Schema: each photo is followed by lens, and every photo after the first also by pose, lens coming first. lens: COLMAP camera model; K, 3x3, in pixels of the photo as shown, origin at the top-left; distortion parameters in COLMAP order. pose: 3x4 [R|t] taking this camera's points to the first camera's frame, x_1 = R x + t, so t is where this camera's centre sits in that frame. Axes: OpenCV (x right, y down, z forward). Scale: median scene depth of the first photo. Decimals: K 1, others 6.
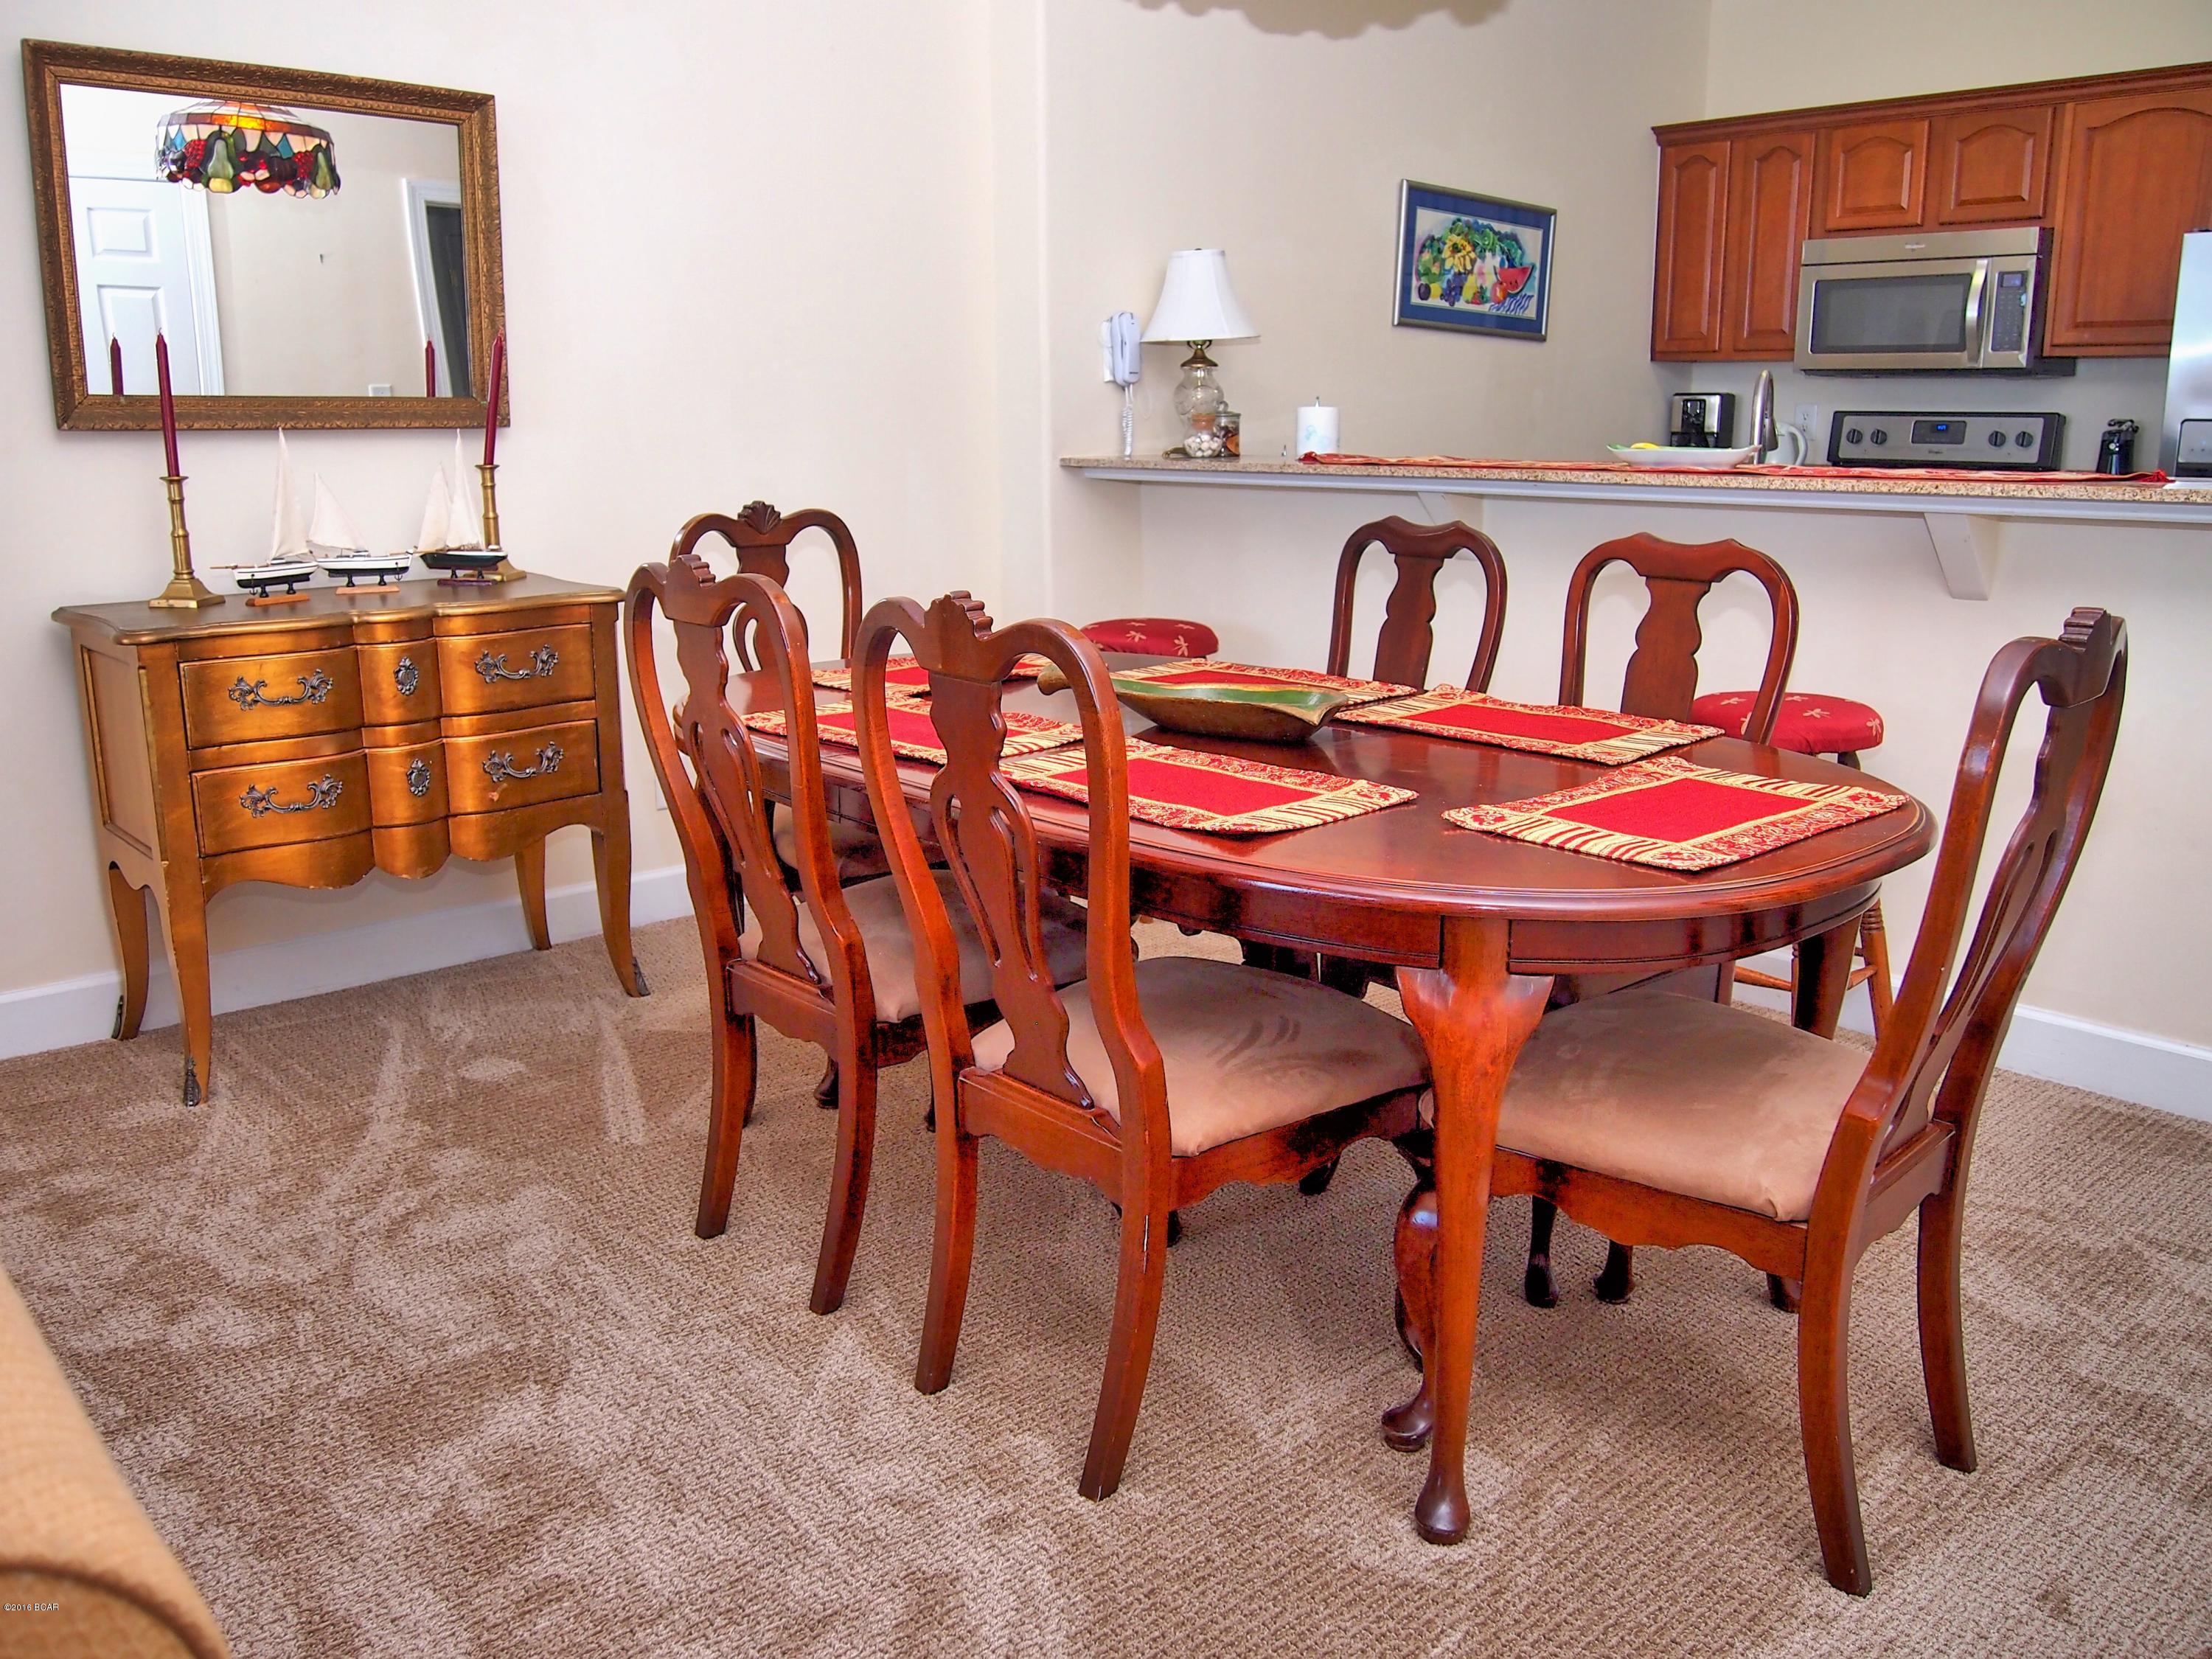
lens RADIAL K [[1817.8, 0, 1087.1], [0, 1817.8, 828.8], [0, 0, 1]] dist [-0.042840, -0.008755]
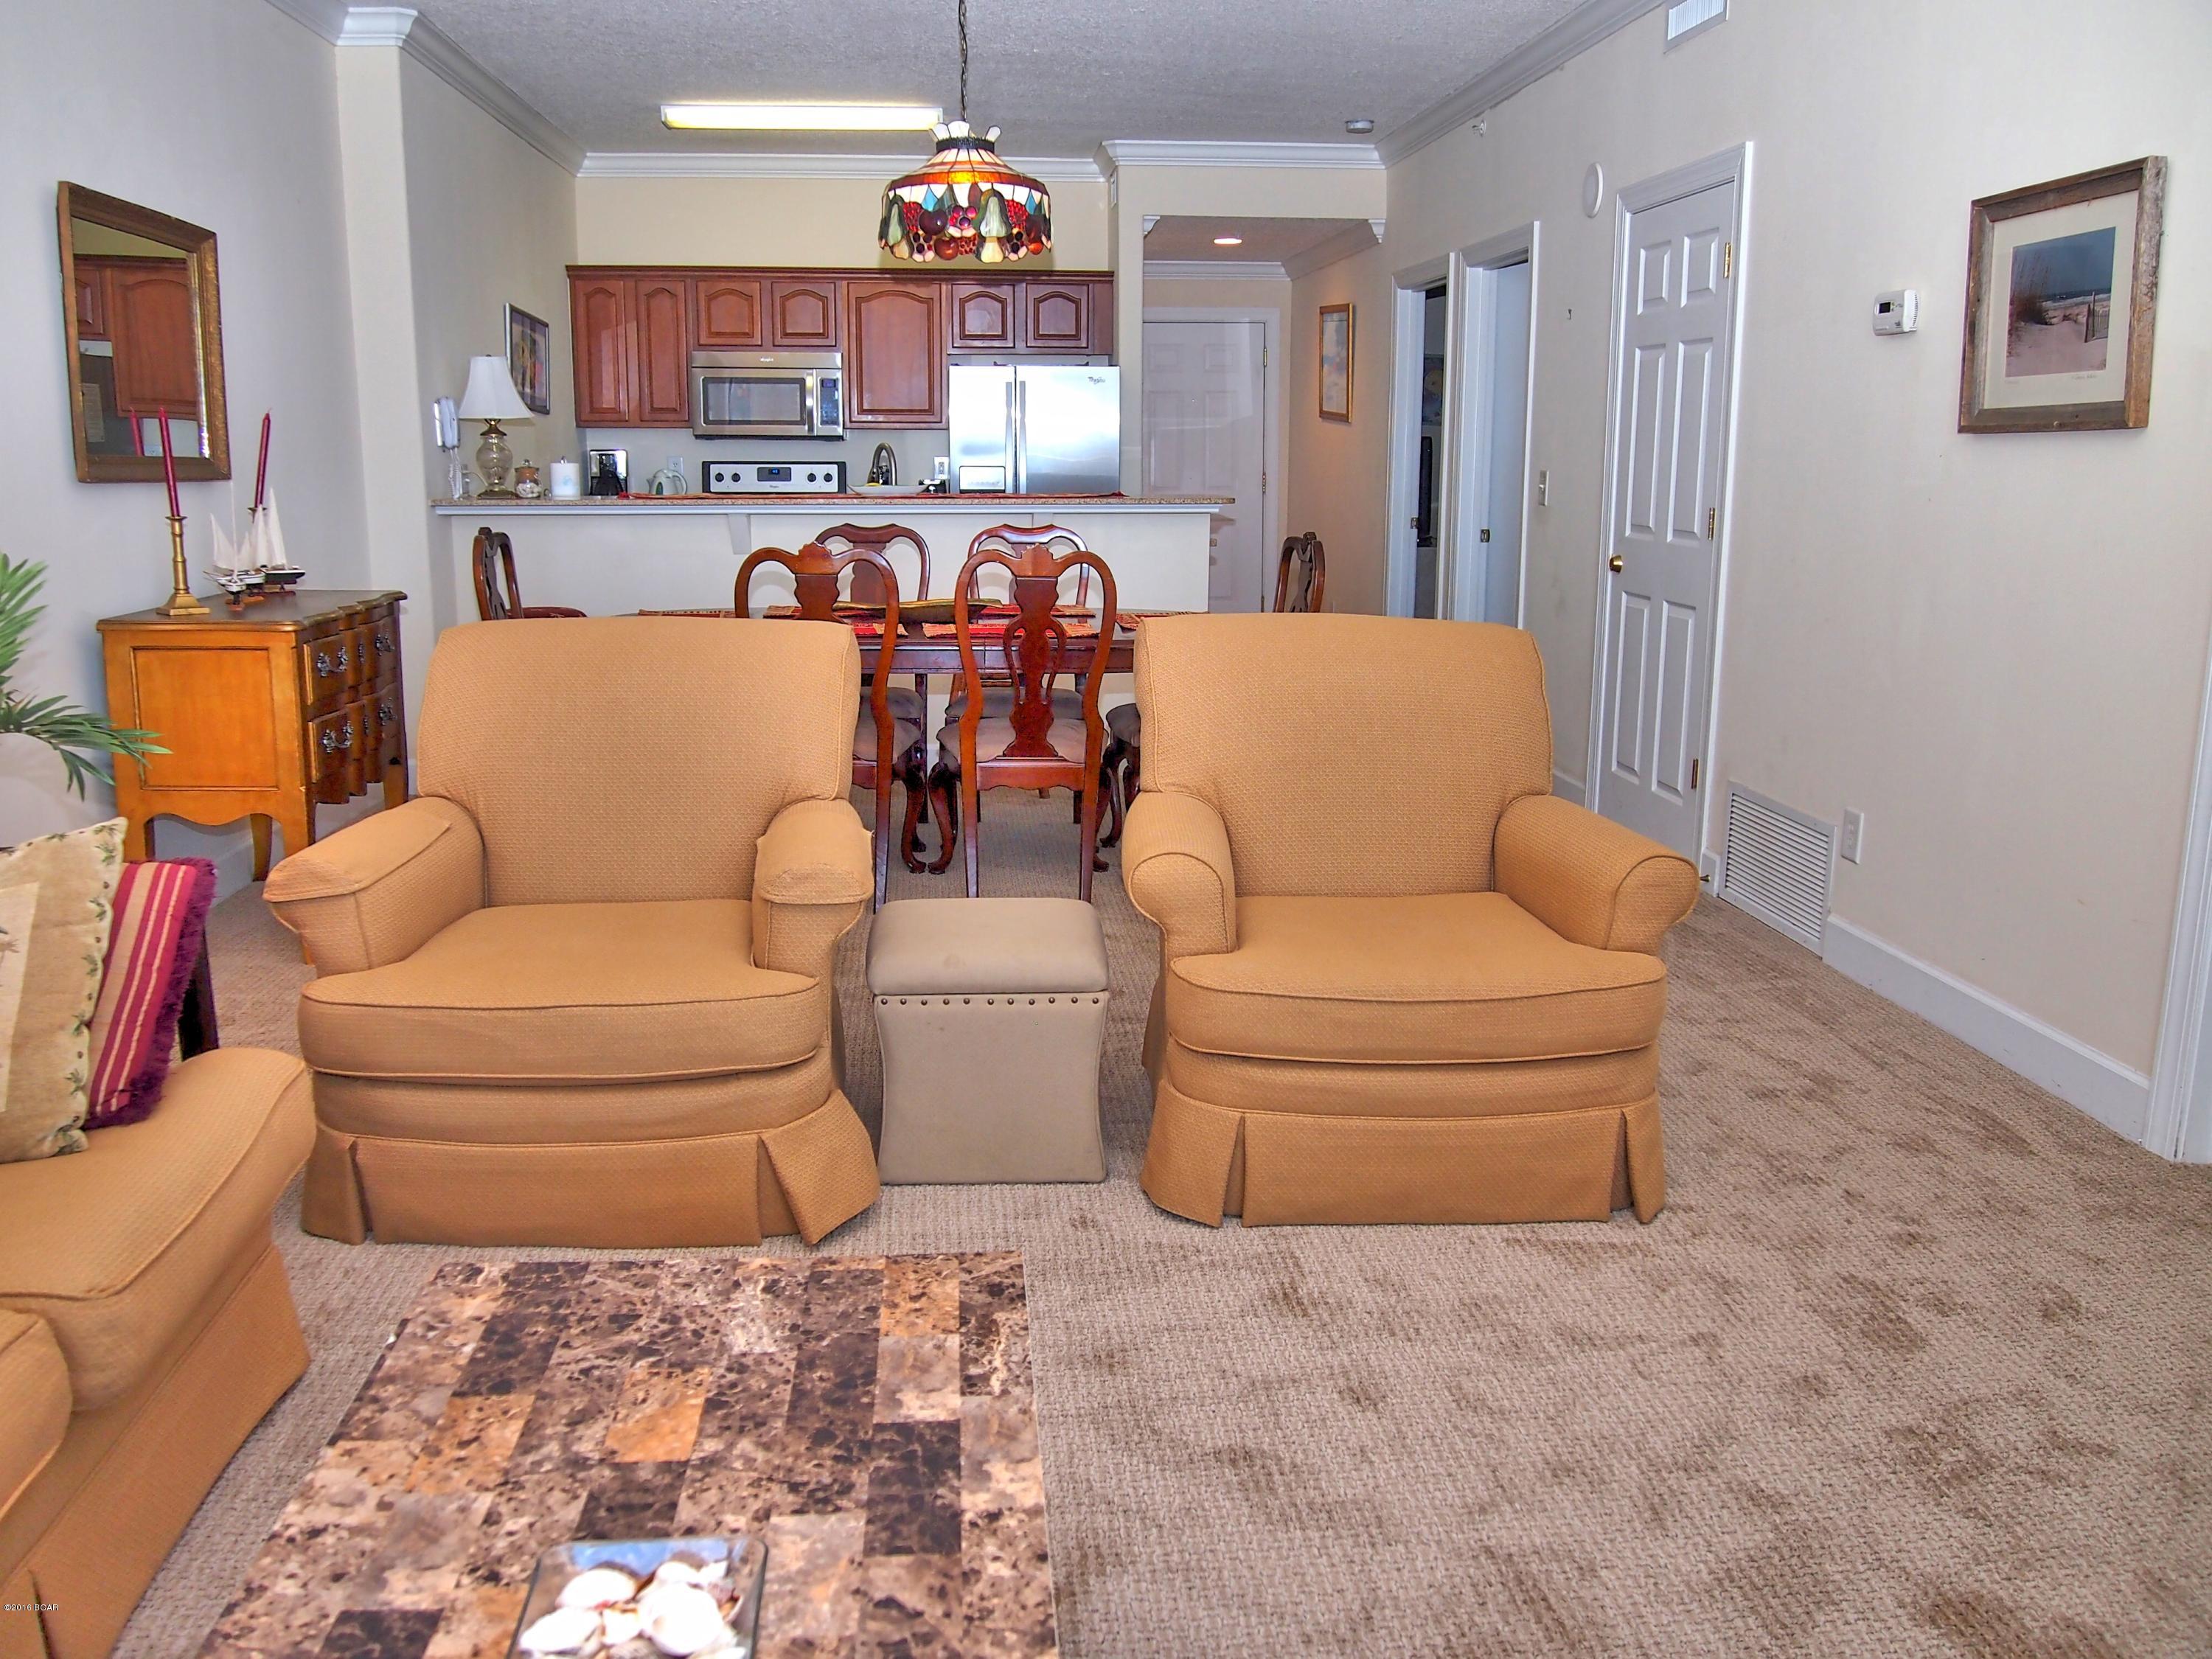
lens RADIAL K [[1817.8, 0, 1087.1], [0, 1817.8, 828.8], [0, 0, 1]] dist [-0.042840, -0.008755]
pose [[0.602778, -0.156710, 0.782369, -0.695819], [0.174845, 0.982635, 0.062114, 0.039333], [-0.778517, 0.099352, 0.619710, -0.192443]]
